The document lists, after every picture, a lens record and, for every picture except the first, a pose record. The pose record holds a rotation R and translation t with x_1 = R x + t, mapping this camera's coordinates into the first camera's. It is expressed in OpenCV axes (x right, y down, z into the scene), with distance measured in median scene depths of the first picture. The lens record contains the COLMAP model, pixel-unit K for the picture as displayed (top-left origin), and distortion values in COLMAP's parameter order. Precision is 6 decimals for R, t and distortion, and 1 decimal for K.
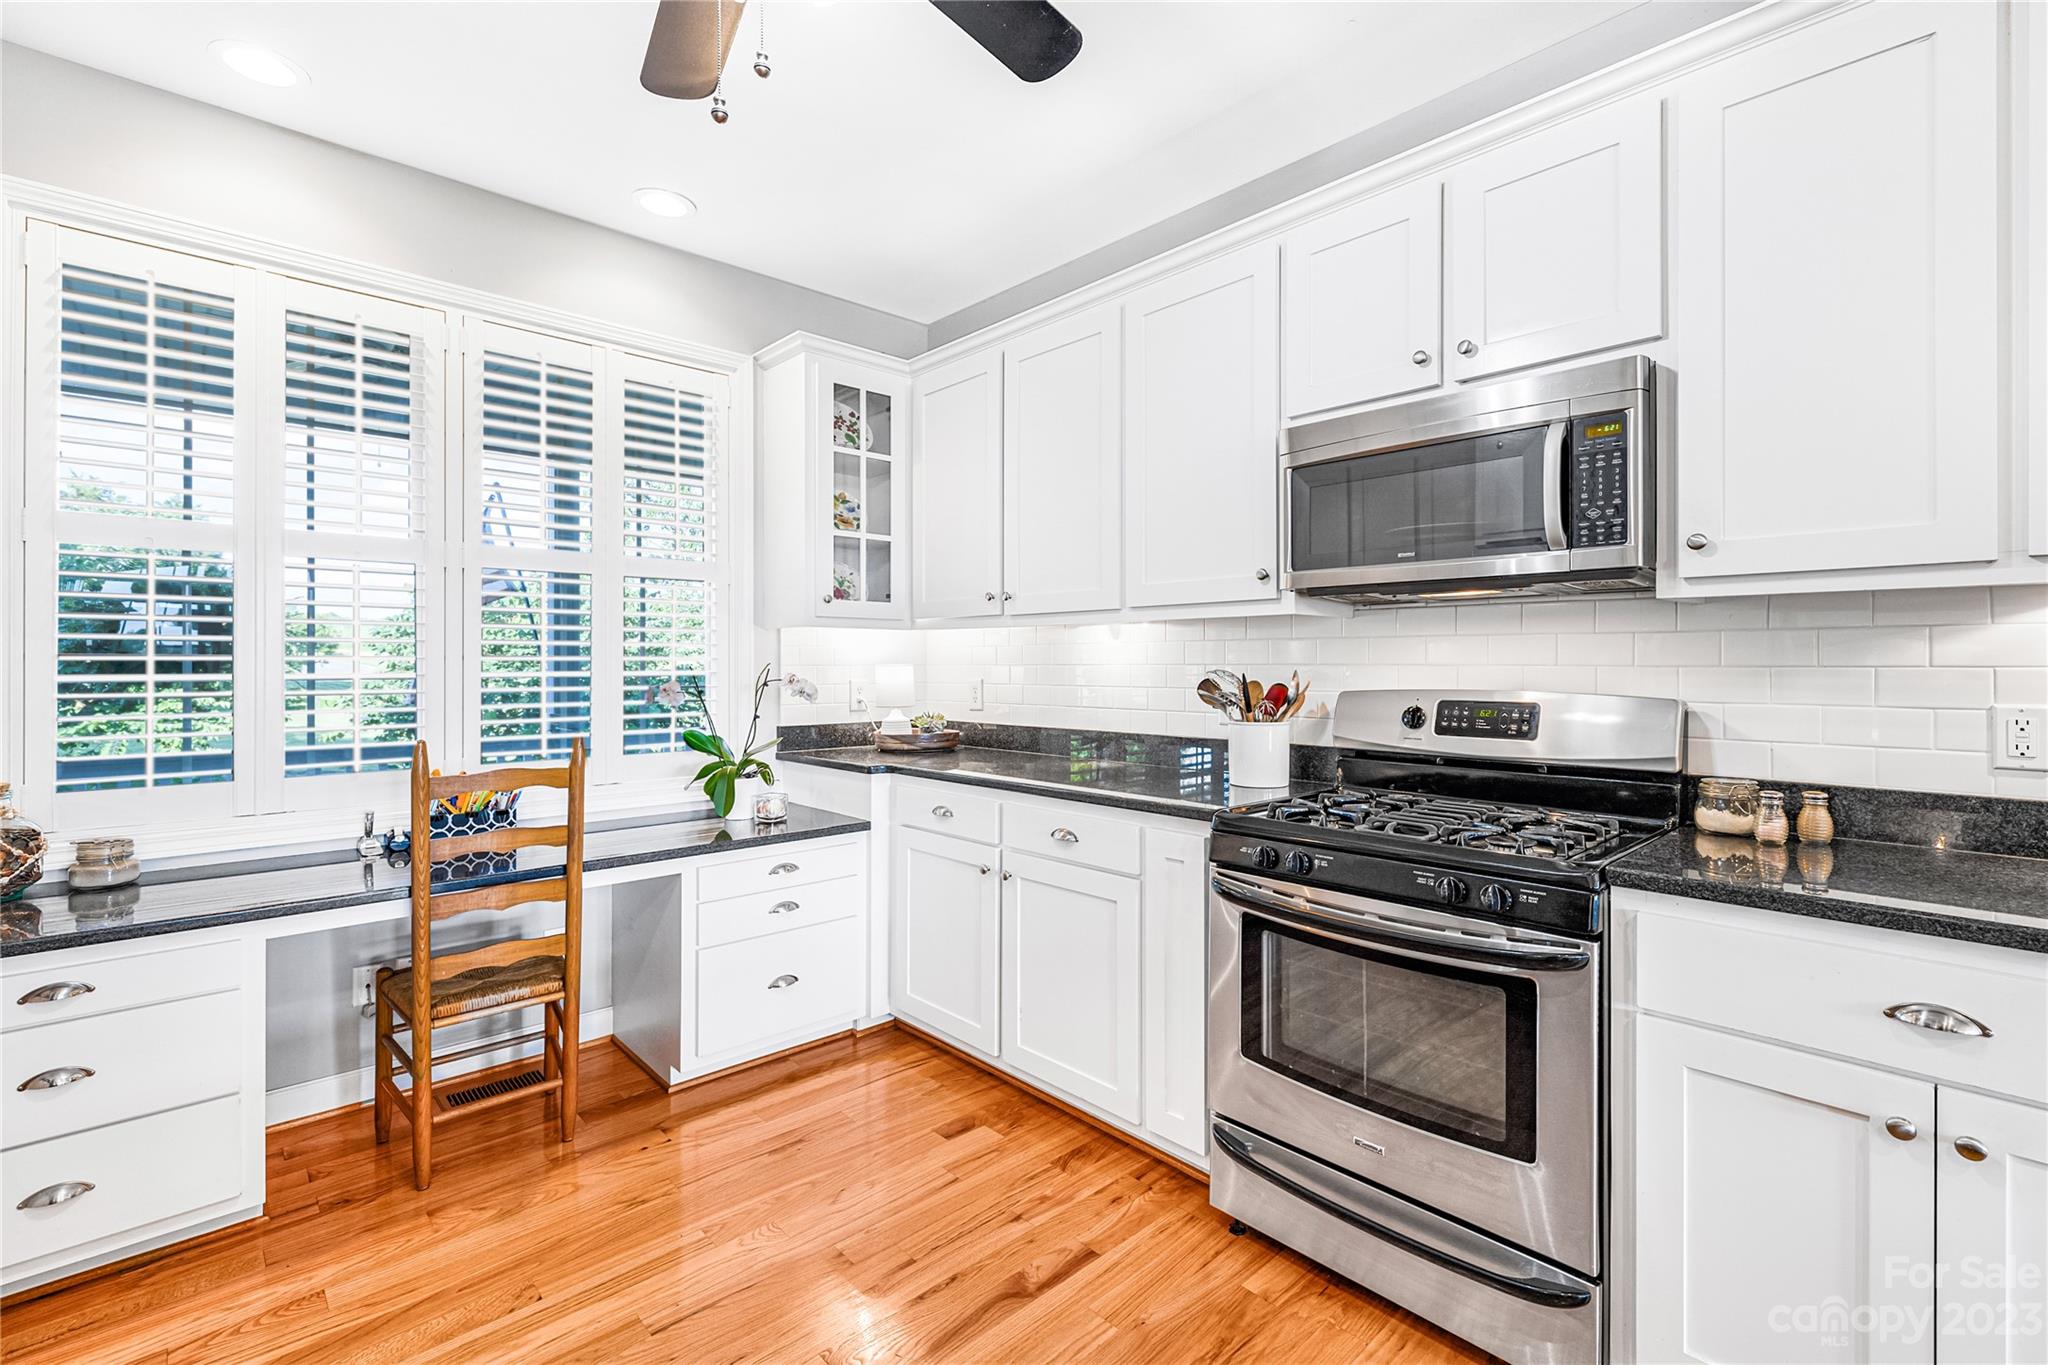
lens RADIAL K [[880.4, 0, 1013.0], [0, 880.4, 663.3], [0, 0, 1]] dist [0.001985, 0.000239]
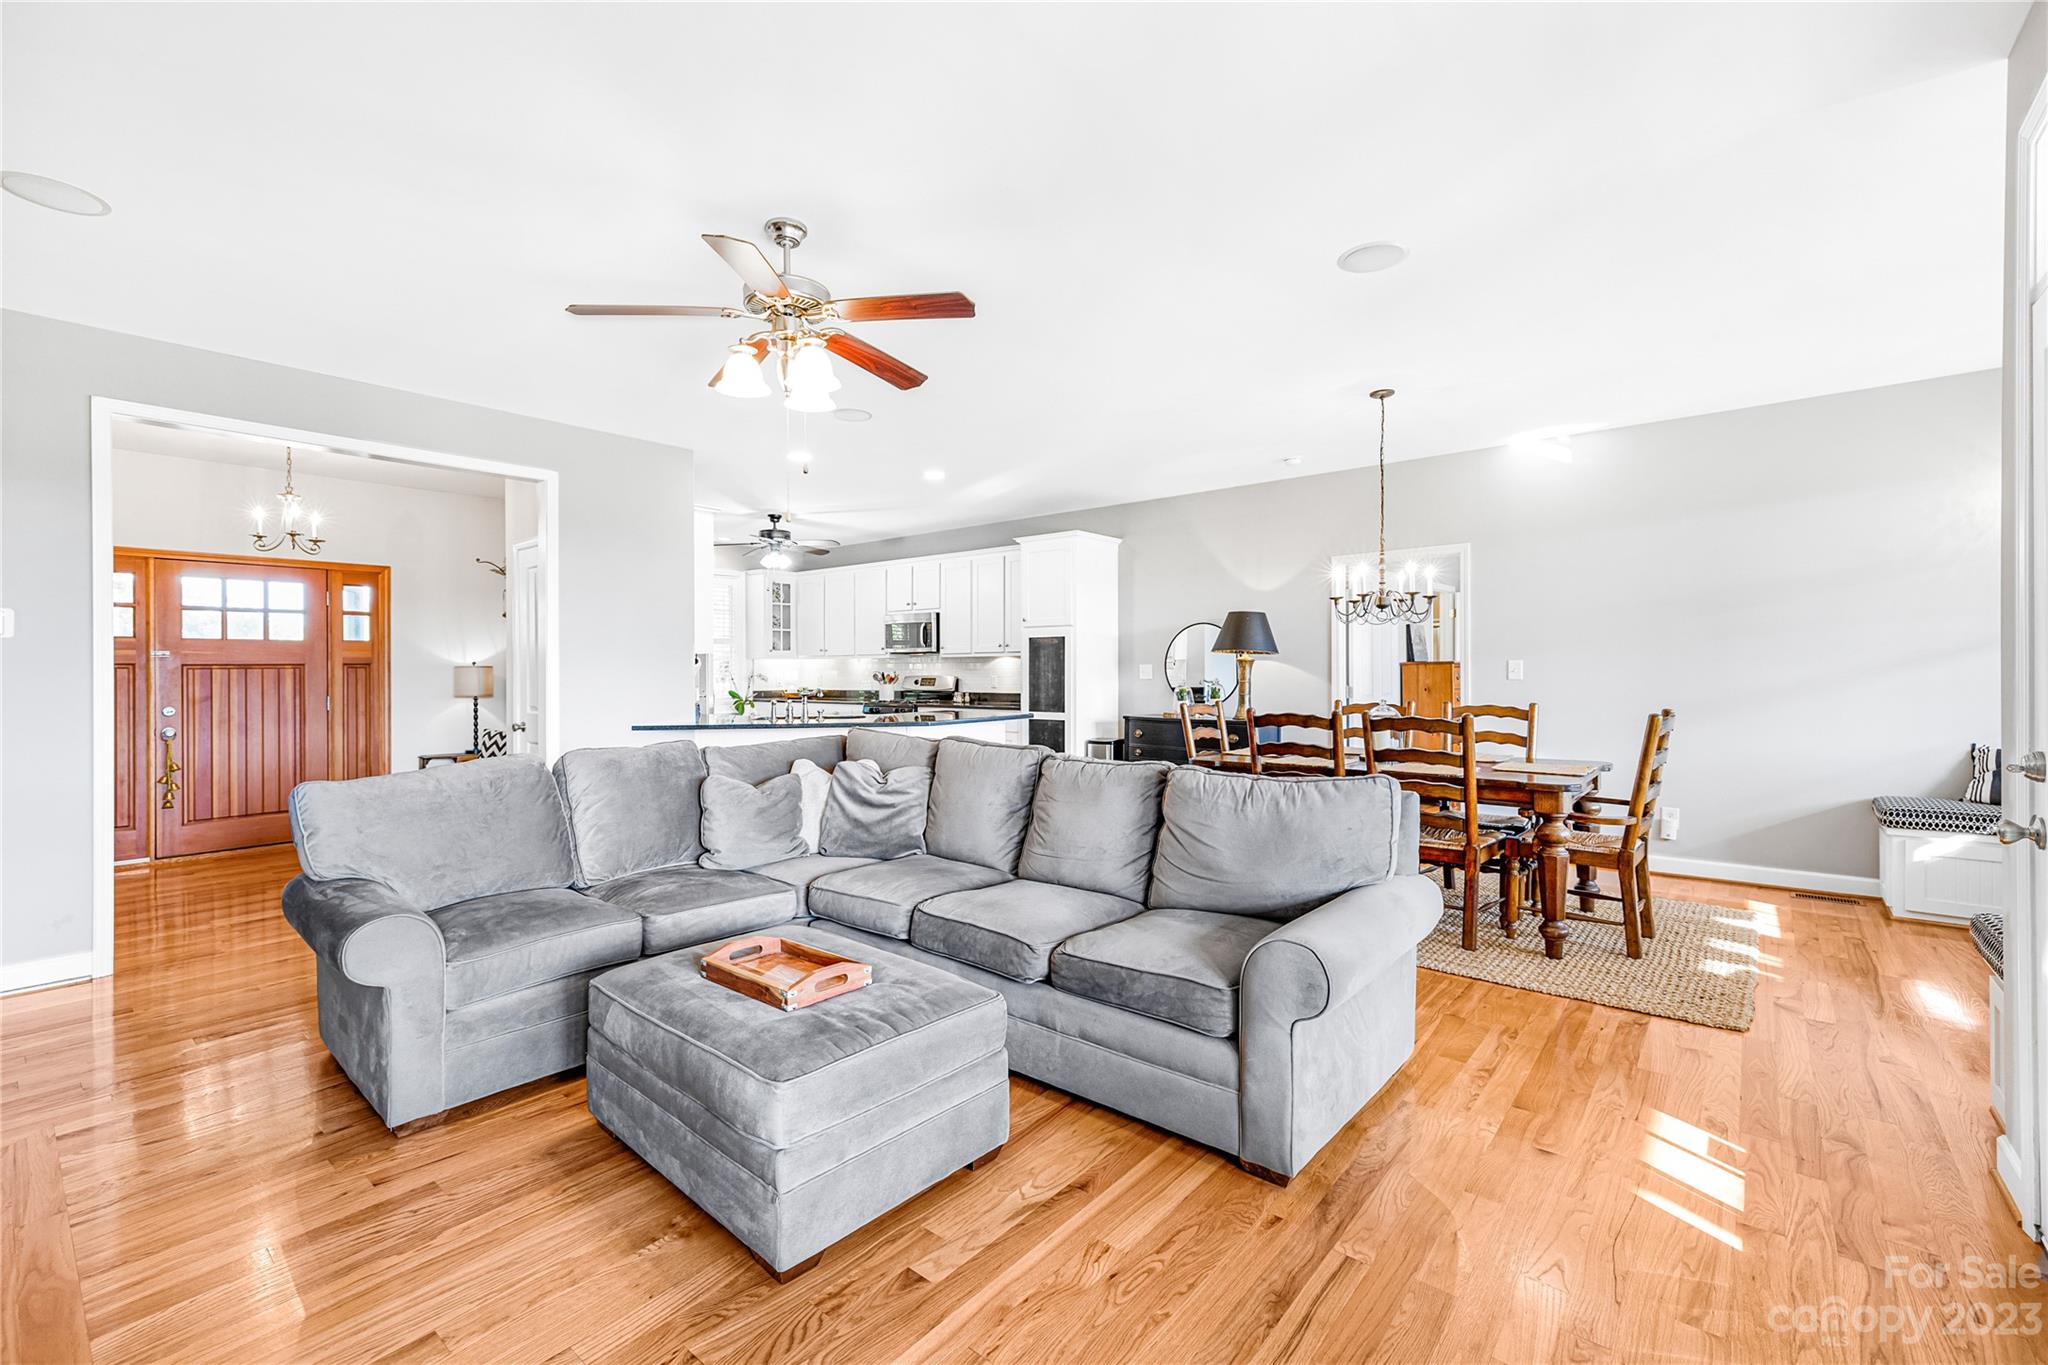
lens RADIAL K [[854.9, 0, 986.5], [0, 854.9, 677.2], [0, 0, 1]] dist [0.000418, 0.000107]
pose [[0.995363, -0.006299, 0.095980, 0.329900], [0.005186, 0.999916, 0.011846, -0.007964], [-0.096046, -0.011293, 0.995313, -2.642334]]
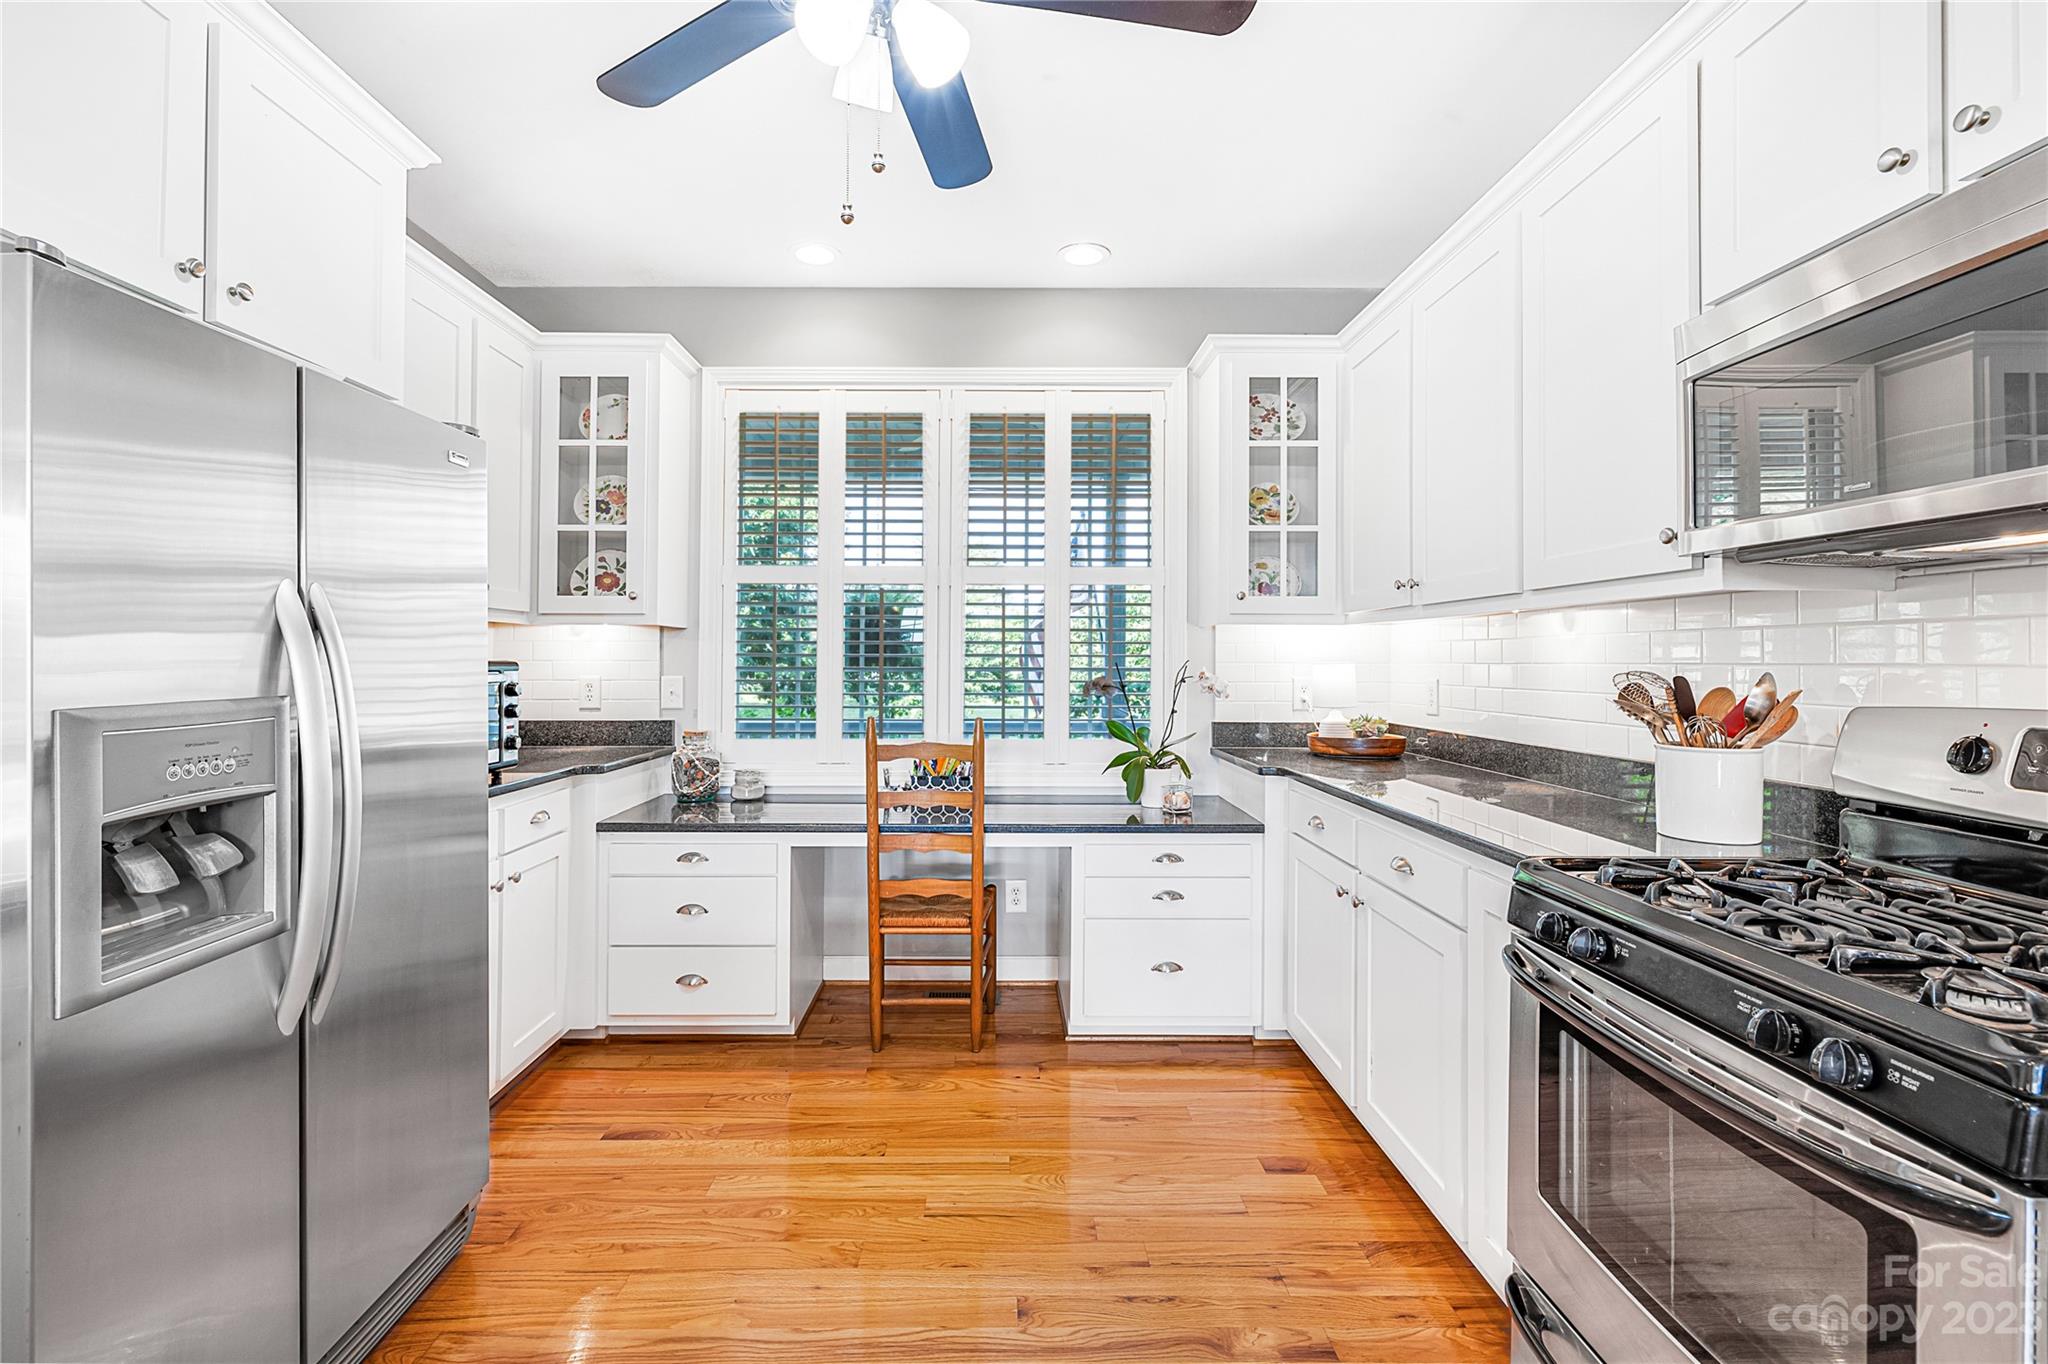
lens RADIAL K [[875.4, 0, 1017.1], [0, 875.4, 649.1], [0, 0, 1]] dist [0.000713, 0.000209]
pose [[0.747855, -0.005977, -0.663835, 0.306585], [-0.002223, 0.999931, -0.011507, -0.000893], [0.663858, 0.010082, 0.747791, 0.113308]]
